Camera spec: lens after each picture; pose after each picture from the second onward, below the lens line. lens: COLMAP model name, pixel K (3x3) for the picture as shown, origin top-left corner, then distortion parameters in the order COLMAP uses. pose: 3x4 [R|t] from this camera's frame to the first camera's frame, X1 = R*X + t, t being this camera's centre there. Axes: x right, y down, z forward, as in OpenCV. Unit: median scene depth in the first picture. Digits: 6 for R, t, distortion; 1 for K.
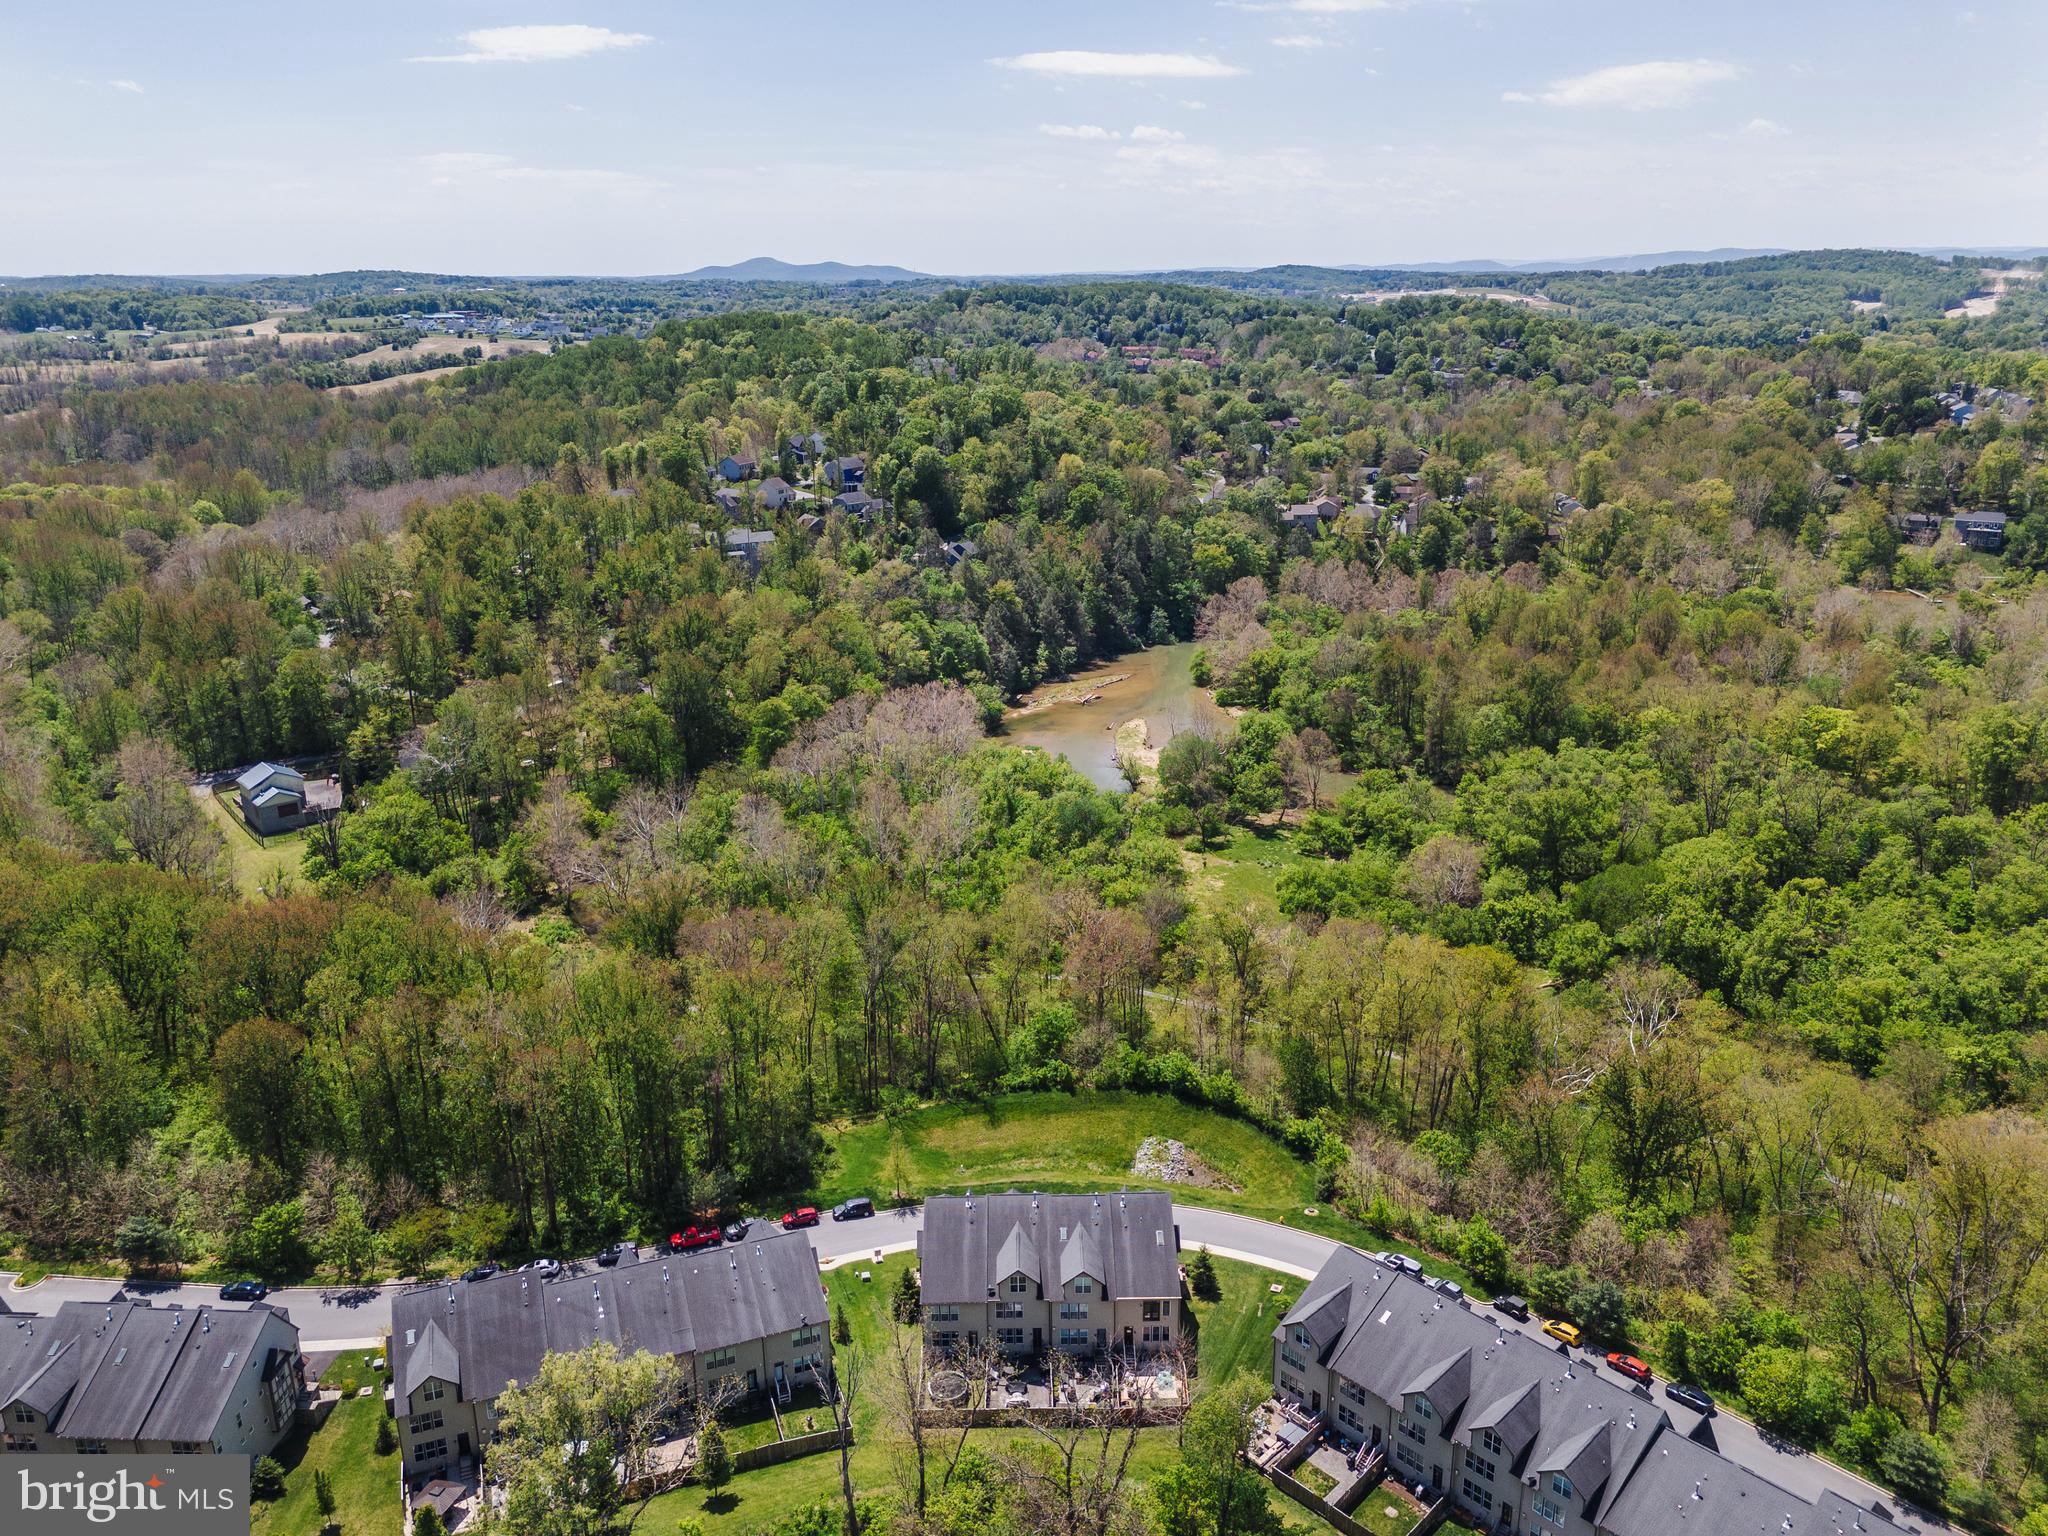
lens RADIAL K [[1504.5, 0, 1024.0], [0, 1504.5, 768.0], [0, 0, 1]] dist [0.068502, -0.072029]
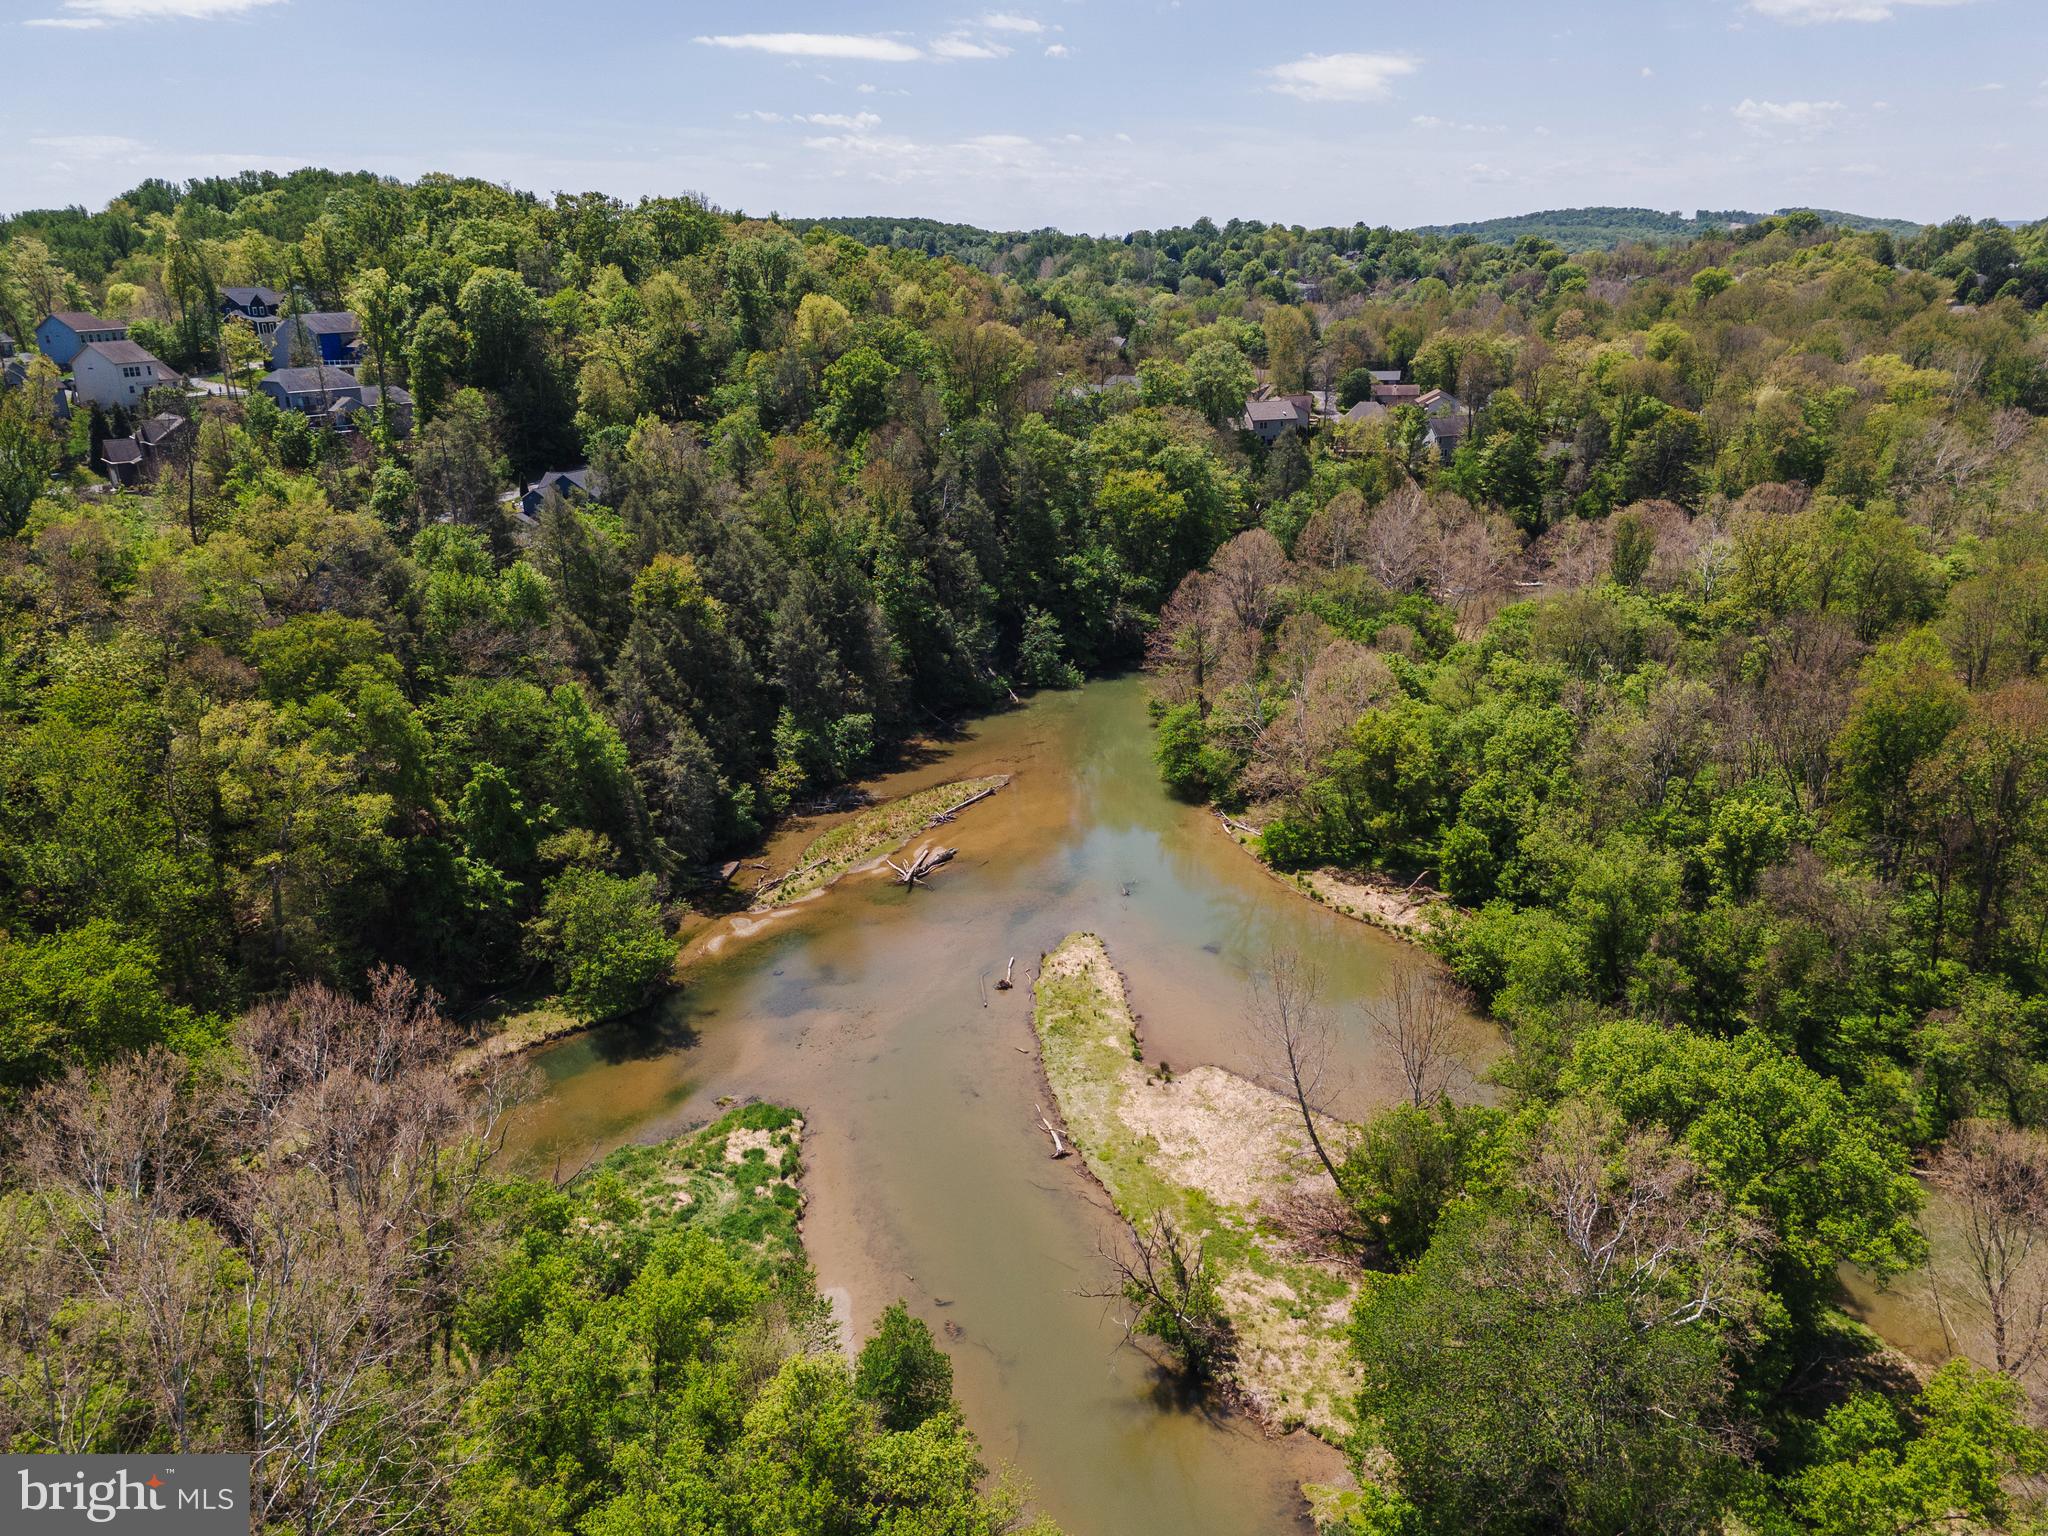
lens RADIAL K [[1481.4, 0, 1024.0], [0, 1481.4, 768.0], [0, 0, 1]] dist [0.054759, -0.054798]
pose [[0.984910, -0.062438, 0.161413, 0.013715], [0.061557, 0.998049, 0.010457, -0.092338], [-0.161751, -0.000363, 0.986832, 0.815160]]
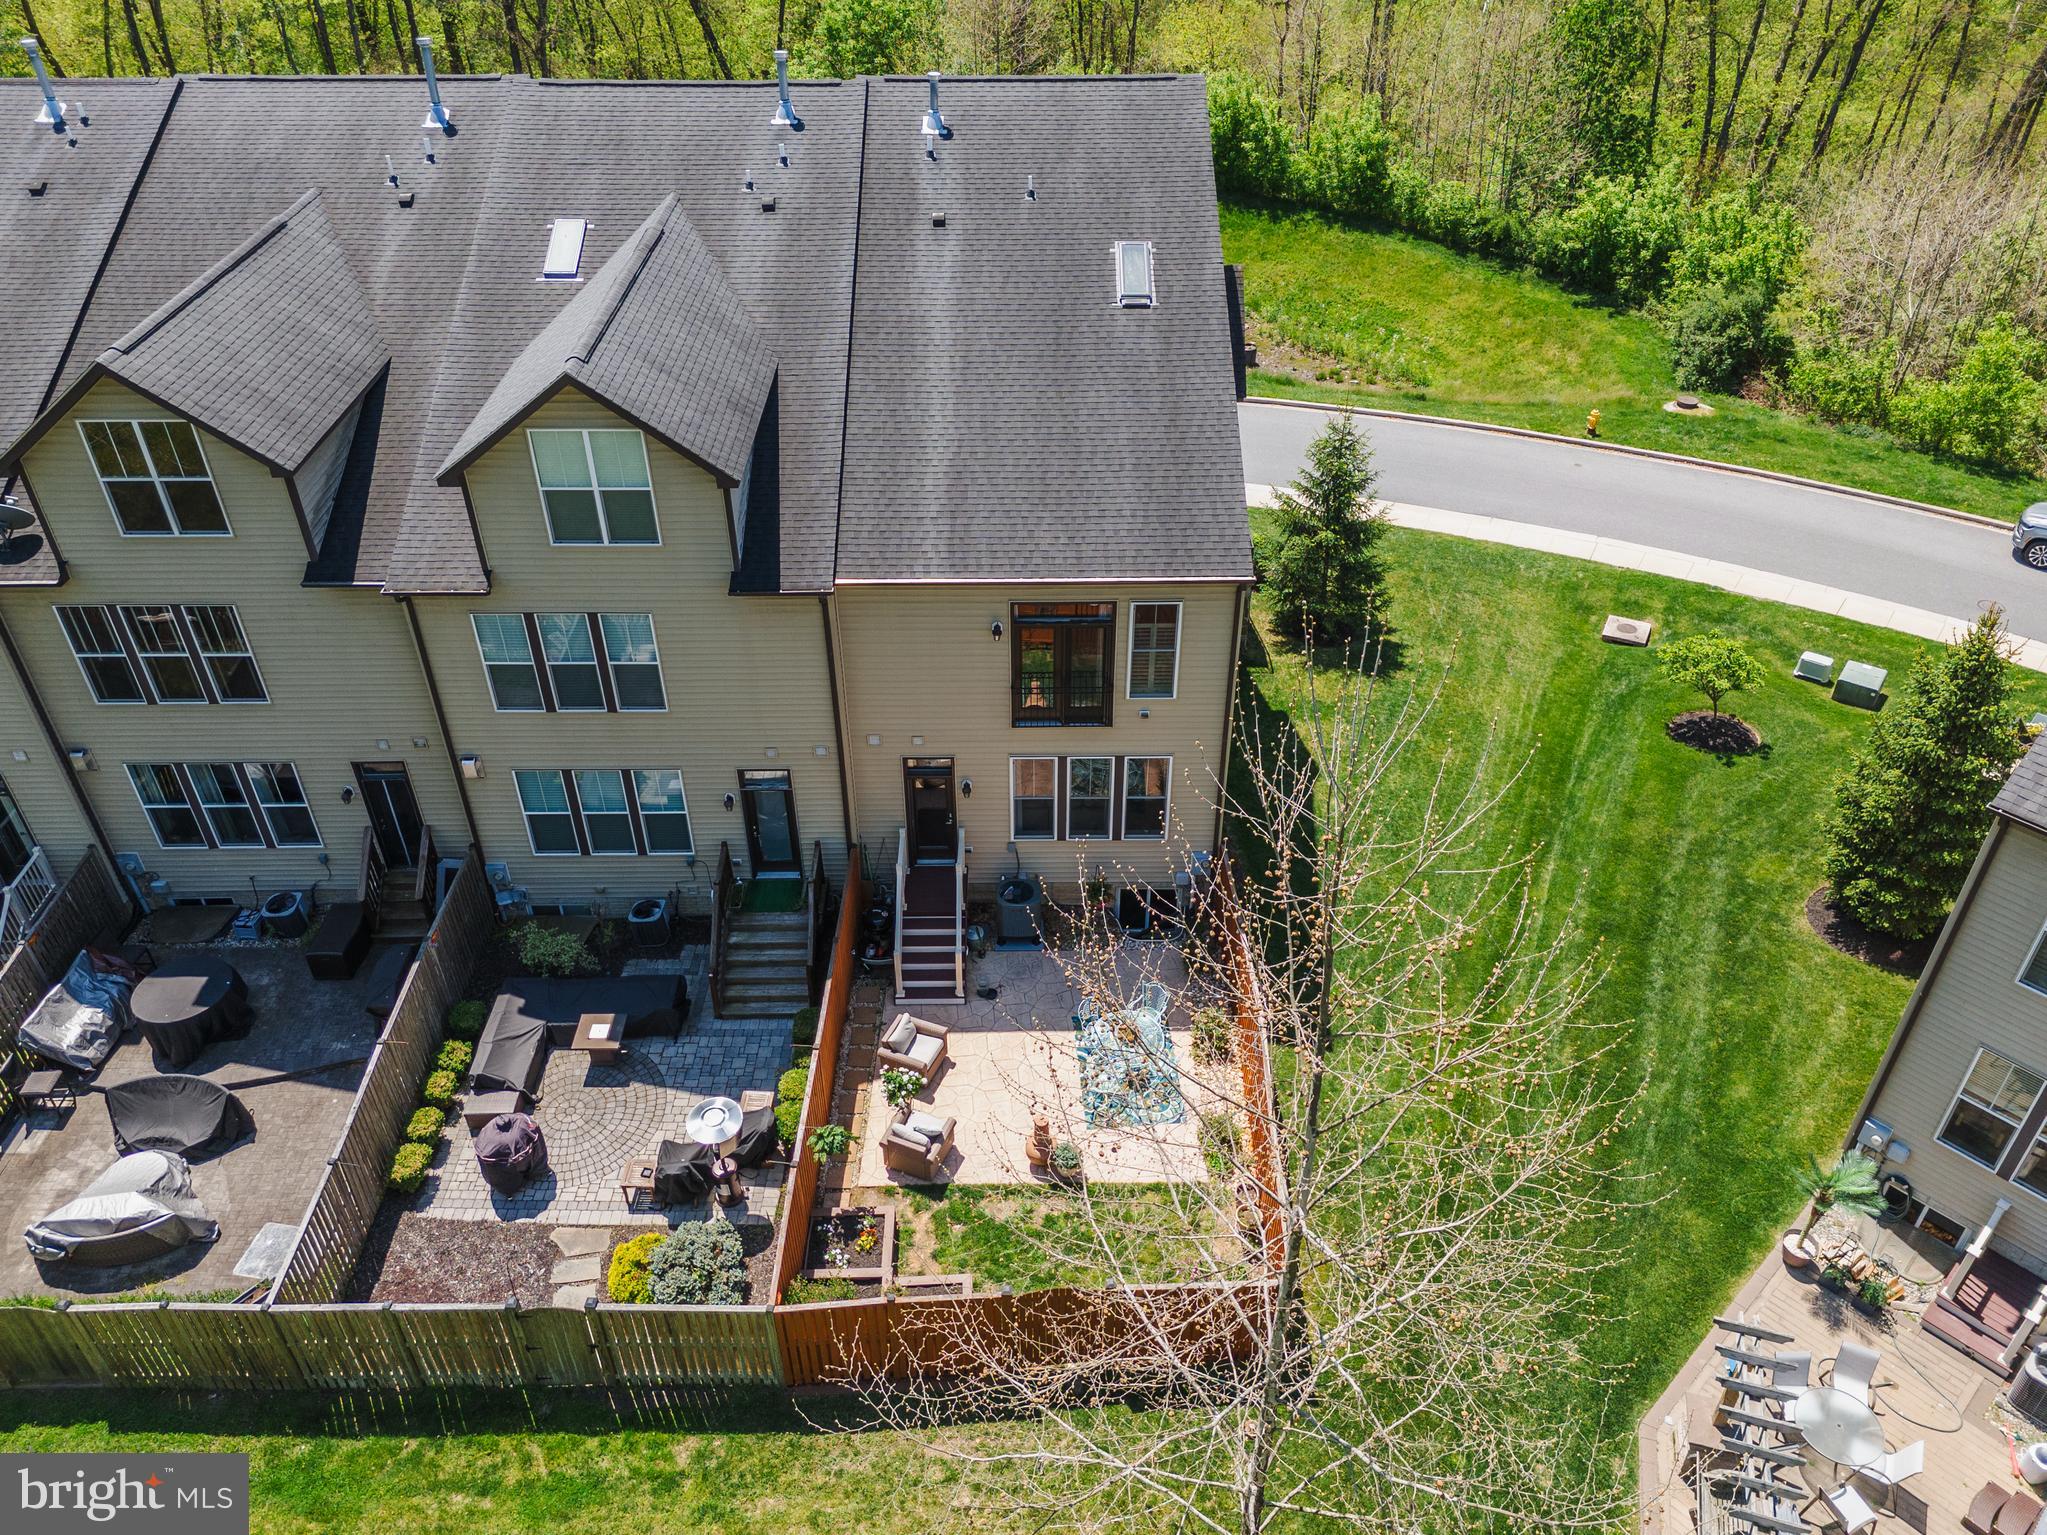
lens RADIAL K [[1509.0, 0, 1023.5], [0, 1509.0, 767.5], [0, 0, 1]] dist [0.062694, -0.061553]
pose [[0.999960, 0.006985, -0.005616, 0.034304], [-0.004839, 0.948150, 0.317786, 0.134433], [0.007544, -0.317746, 0.948146, 0.357821]]
